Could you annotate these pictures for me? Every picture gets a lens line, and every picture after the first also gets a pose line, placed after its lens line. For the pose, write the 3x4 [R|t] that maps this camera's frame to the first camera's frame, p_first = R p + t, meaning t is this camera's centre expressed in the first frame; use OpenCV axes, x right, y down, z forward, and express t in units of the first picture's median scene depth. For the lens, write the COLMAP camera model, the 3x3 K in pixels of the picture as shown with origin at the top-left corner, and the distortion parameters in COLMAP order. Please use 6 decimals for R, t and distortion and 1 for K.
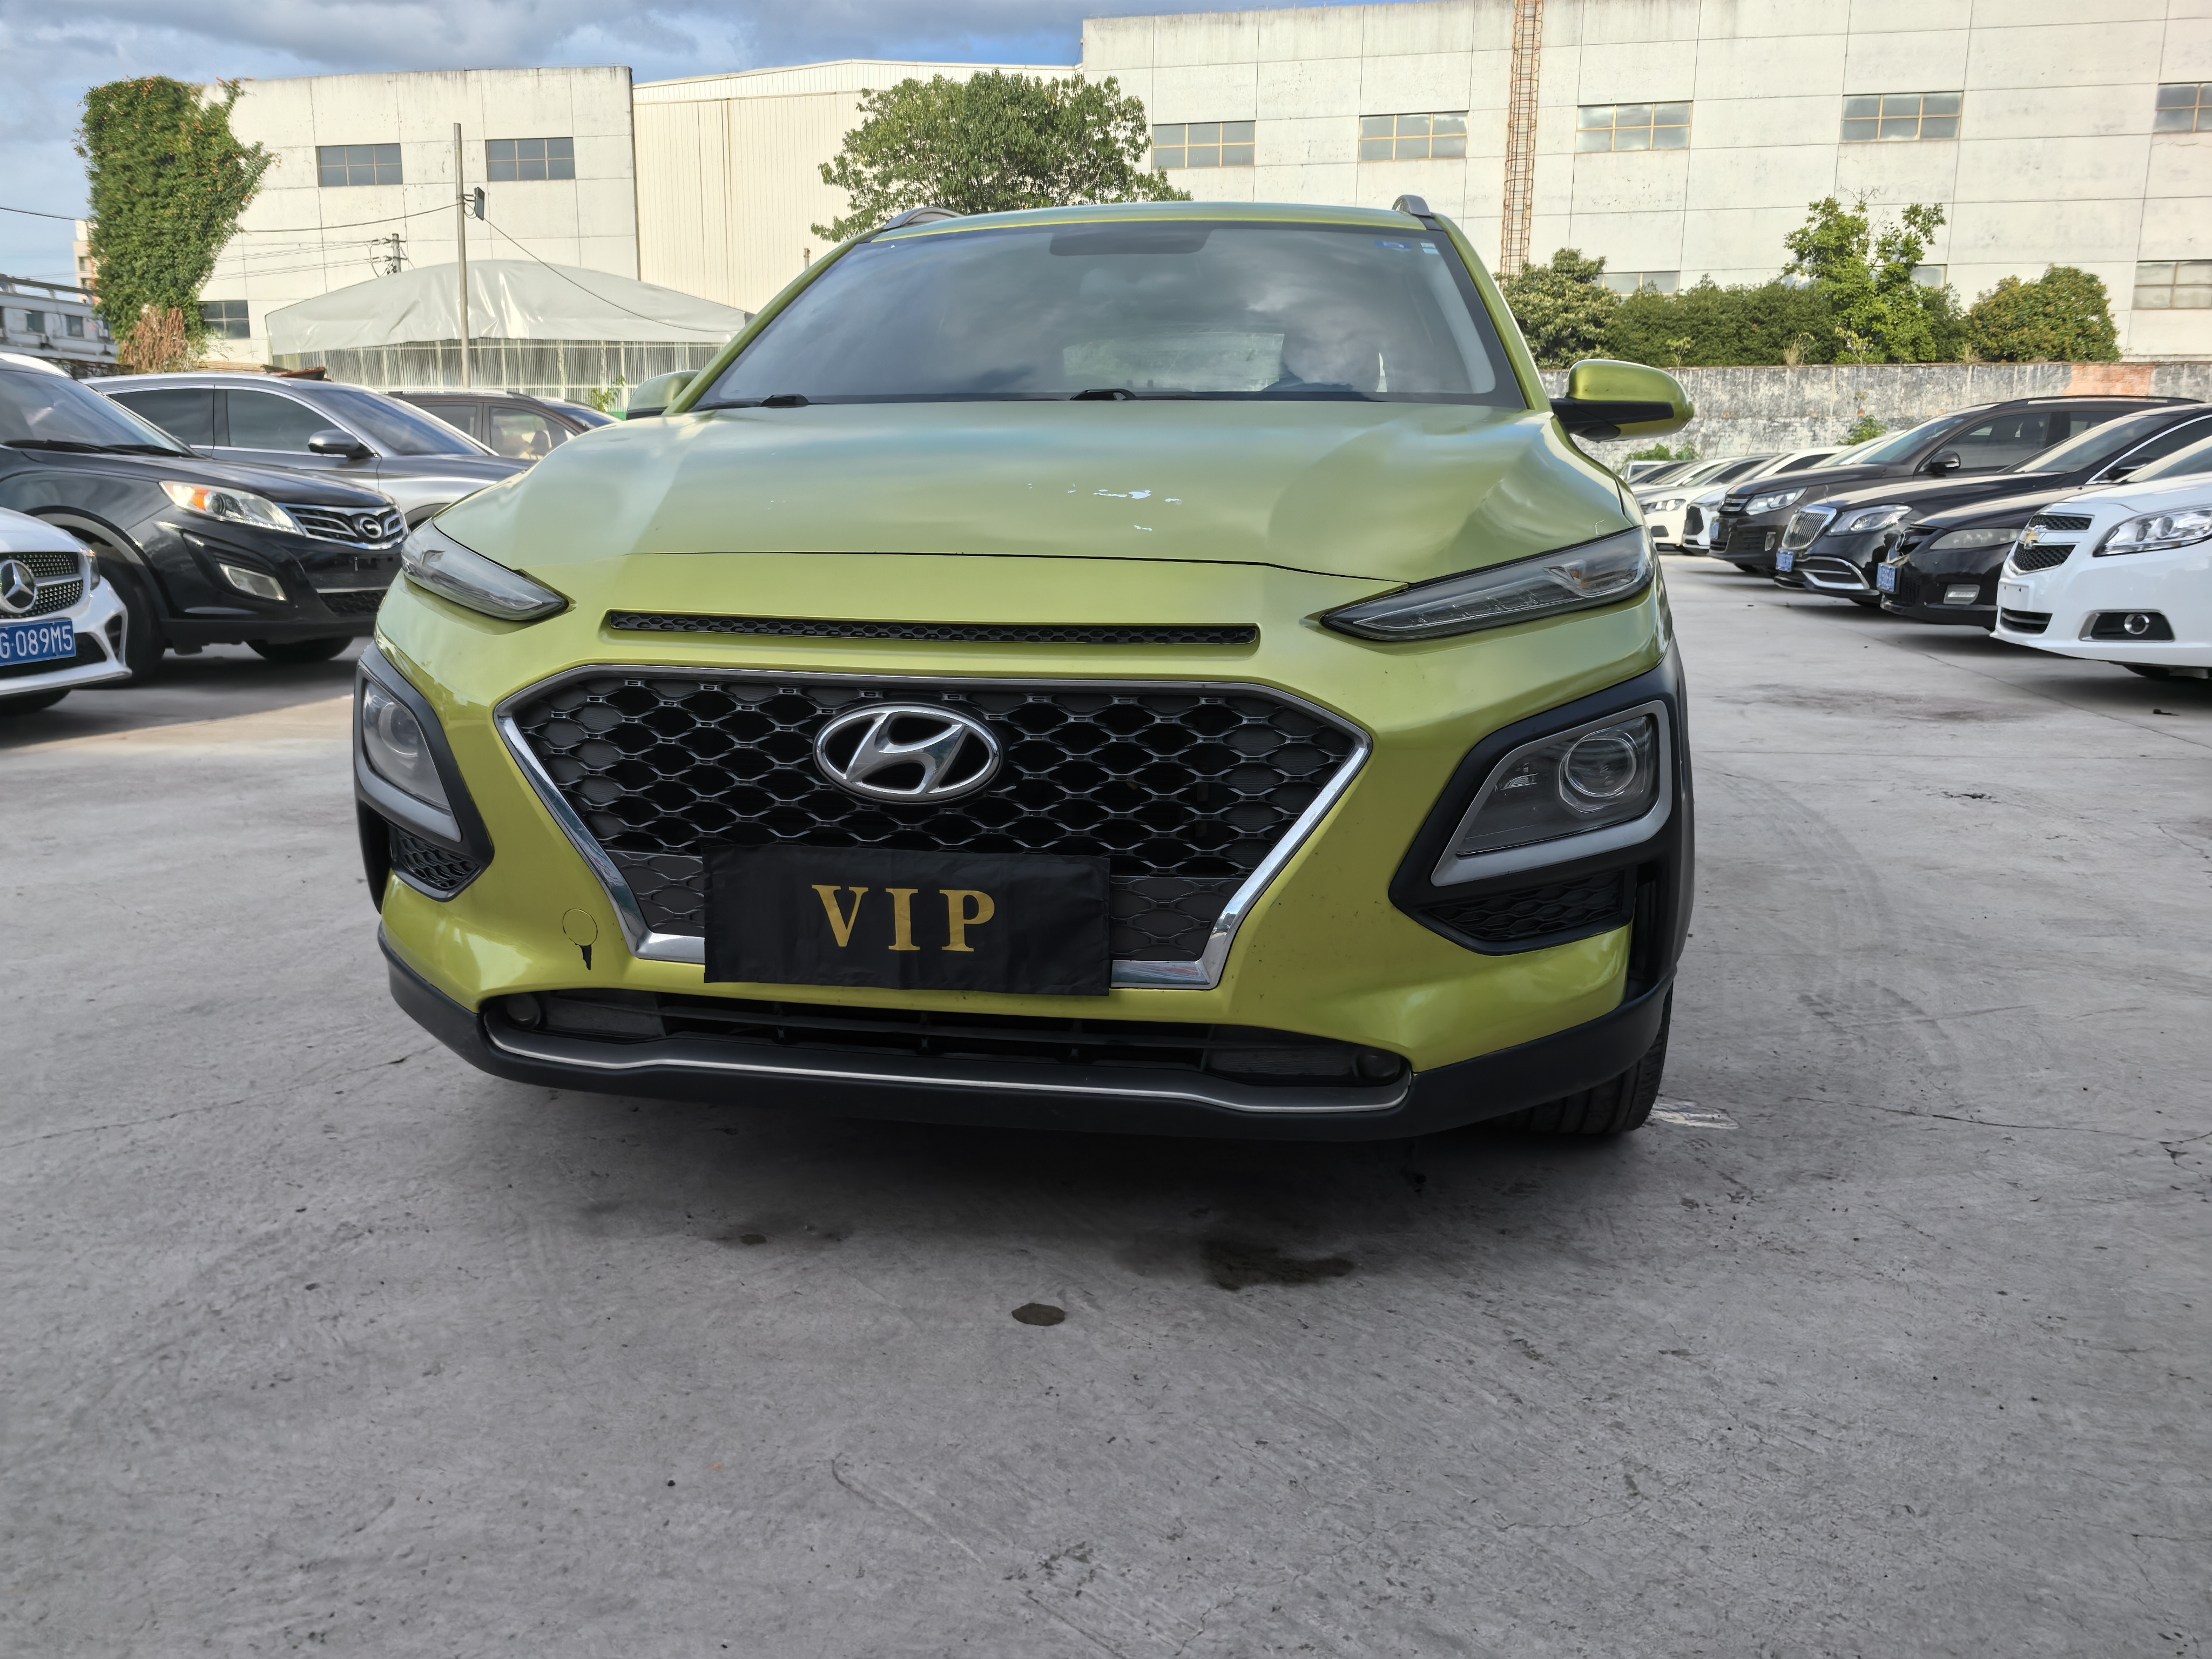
lens RADIAL K [[1756.8, 0, 1096.4], [0, 1756.8, 839.3], [0, 0, 1]] dist [0.056180, -0.072875]
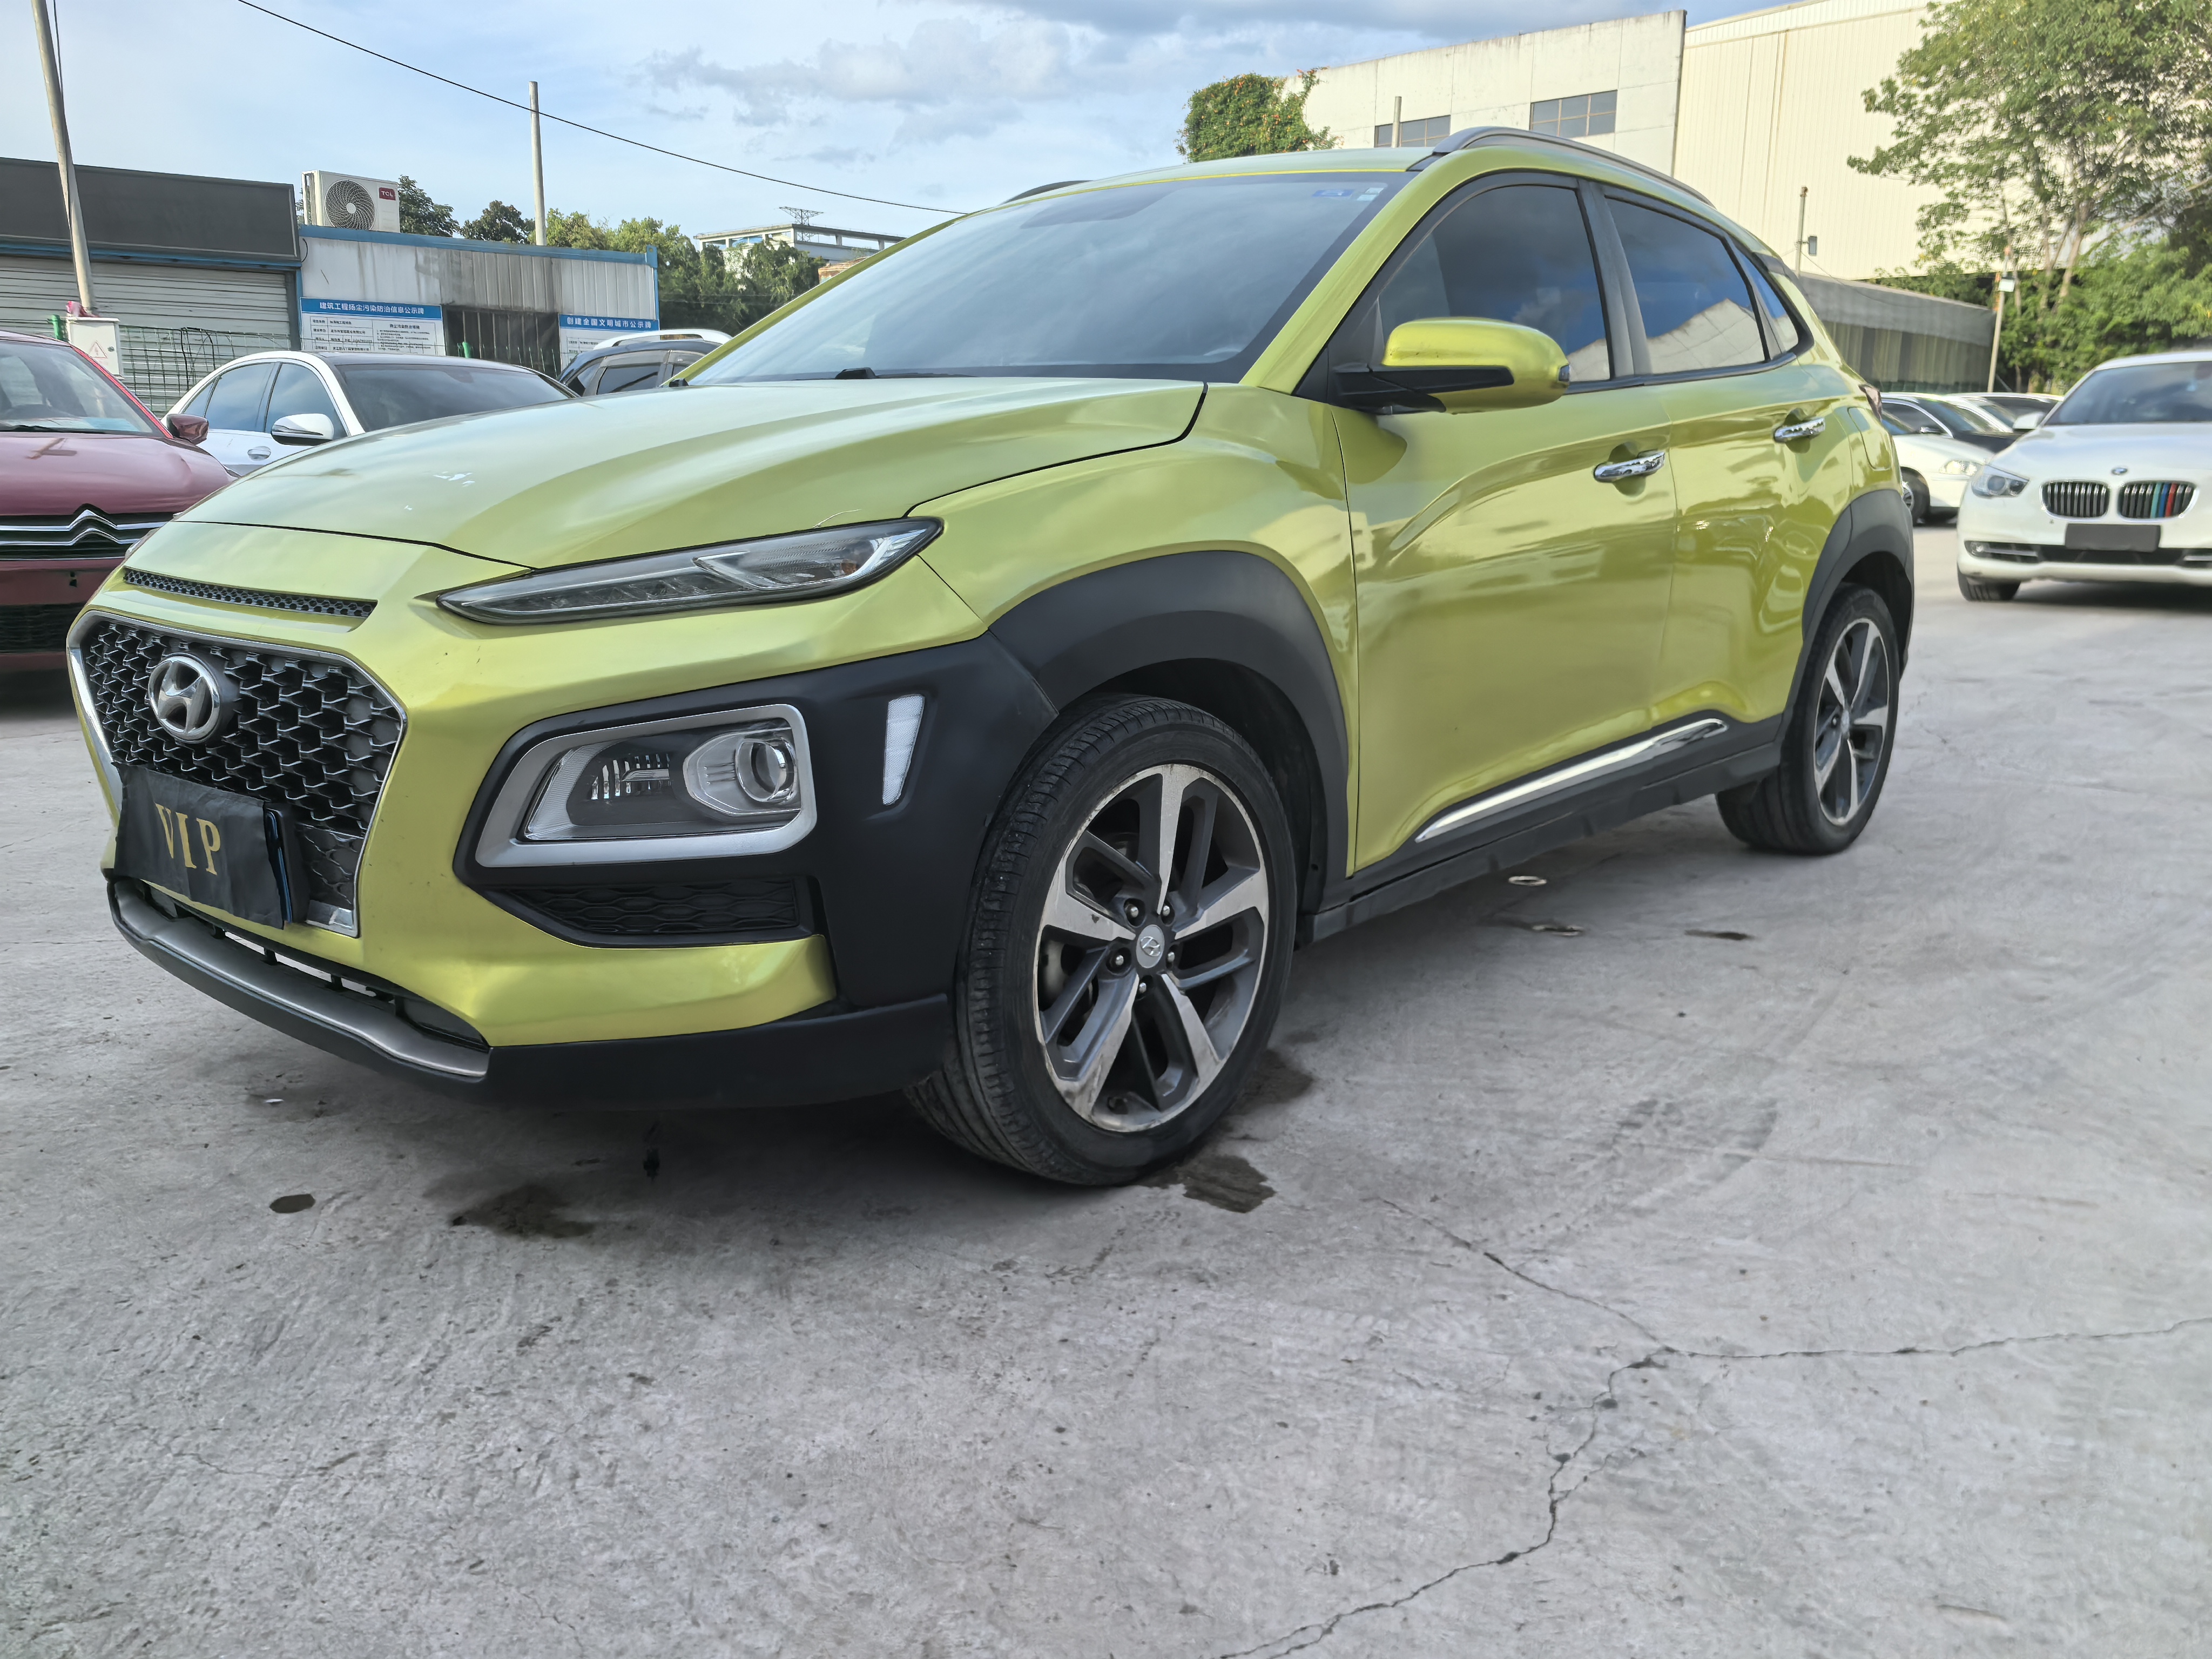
lens RADIAL K [[1756.8, 0, 1036.0], [0, 1756.8, 832.0], [0, 0, 1]] dist [0.056180, -0.072875]
pose [[0.847671, 0.113194, -0.518306, 1.019297], [-0.103962, 0.993473, 0.046942, -0.076289], [0.520237, 0.014093, 0.853906, 0.299850]]
